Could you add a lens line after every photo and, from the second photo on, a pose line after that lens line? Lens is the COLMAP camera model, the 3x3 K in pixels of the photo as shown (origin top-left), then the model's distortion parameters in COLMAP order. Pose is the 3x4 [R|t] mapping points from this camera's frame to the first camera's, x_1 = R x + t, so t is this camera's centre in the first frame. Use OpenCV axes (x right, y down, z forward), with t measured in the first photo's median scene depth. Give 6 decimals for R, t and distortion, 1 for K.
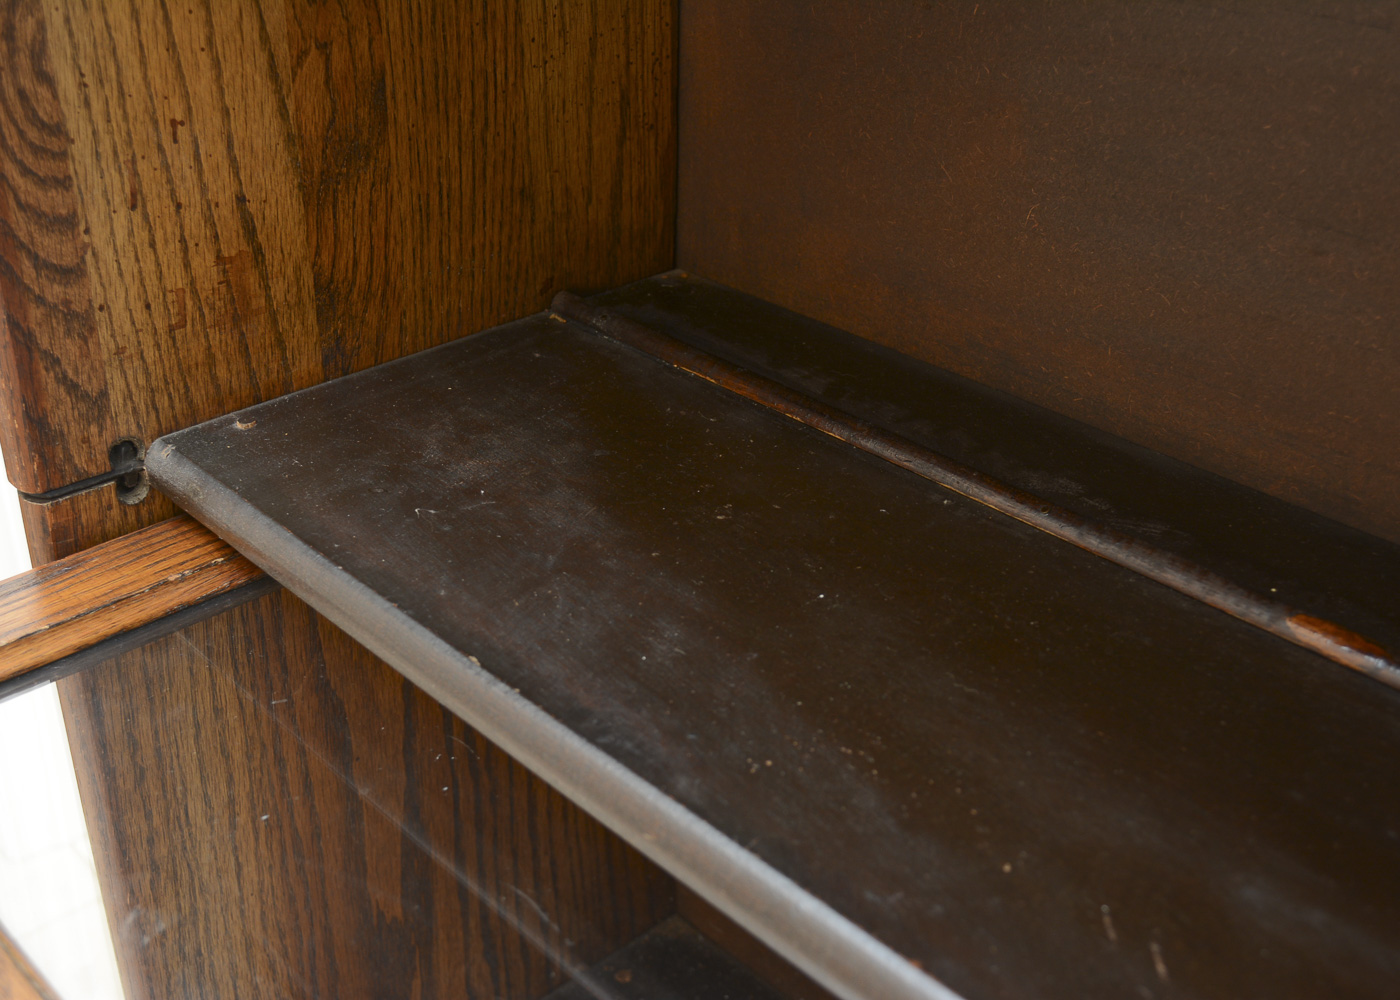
lens RADIAL K [[1602.7, 0, 631.4], [0, 1602.7, 490.5], [0, 0, 1]] dist [-0.064605, 0.000000]
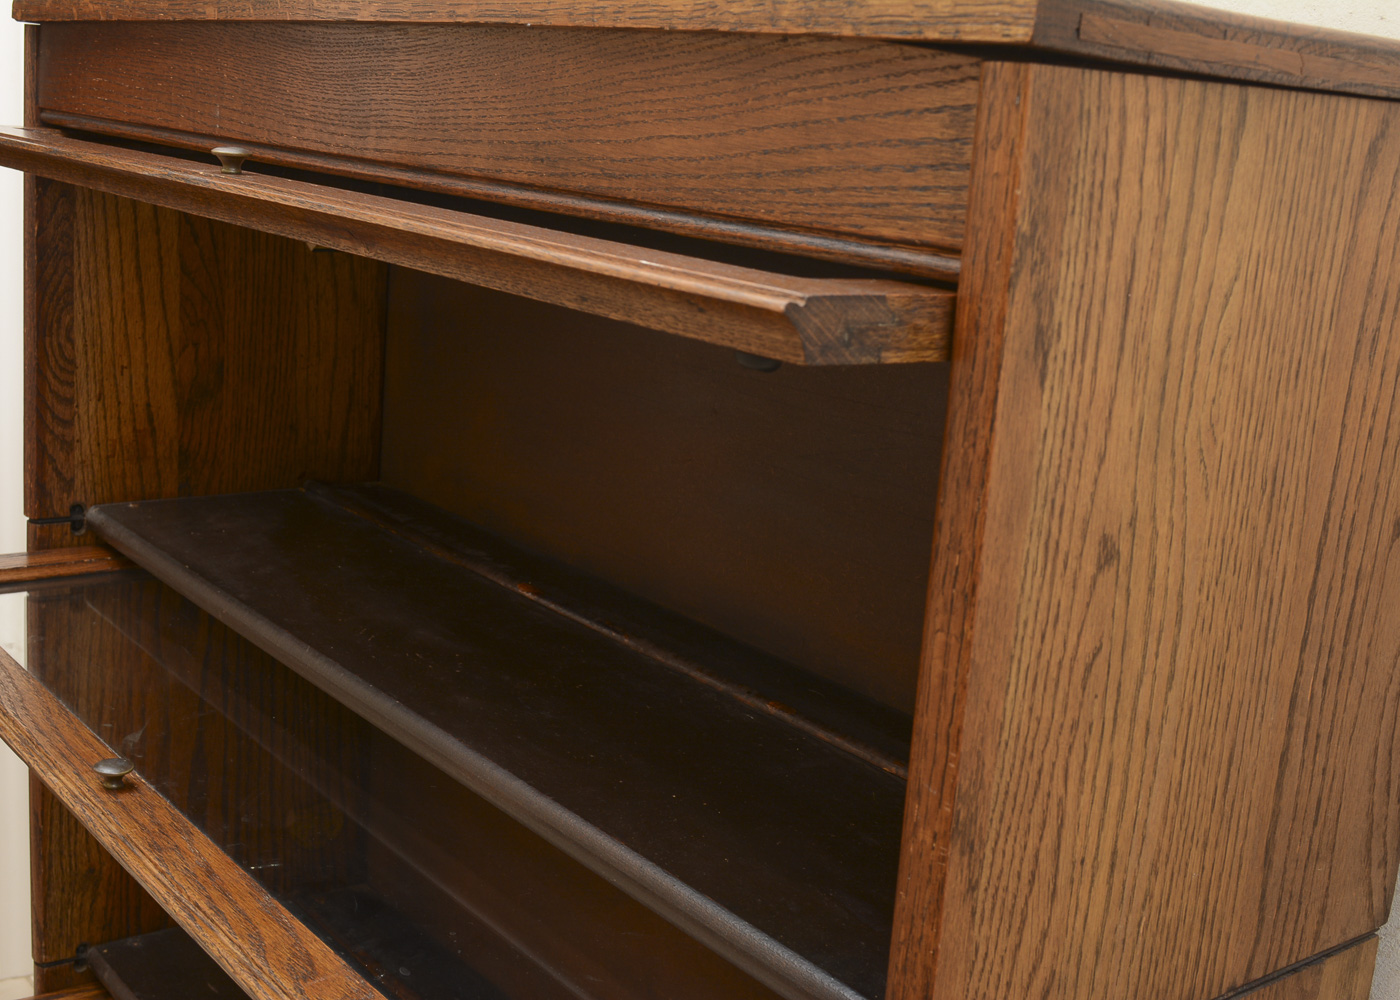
lens RADIAL K [[1691.2, 0, 602.8], [0, 1691.2, 452.4], [0, 0, 1]] dist [-0.045204, 0.000000]
pose [[0.992112, 0.082600, -0.094297, 0.631959], [-0.106982, 0.949973, -0.293439, 0.519094], [0.065342, 0.301213, 0.951316, -1.224741]]
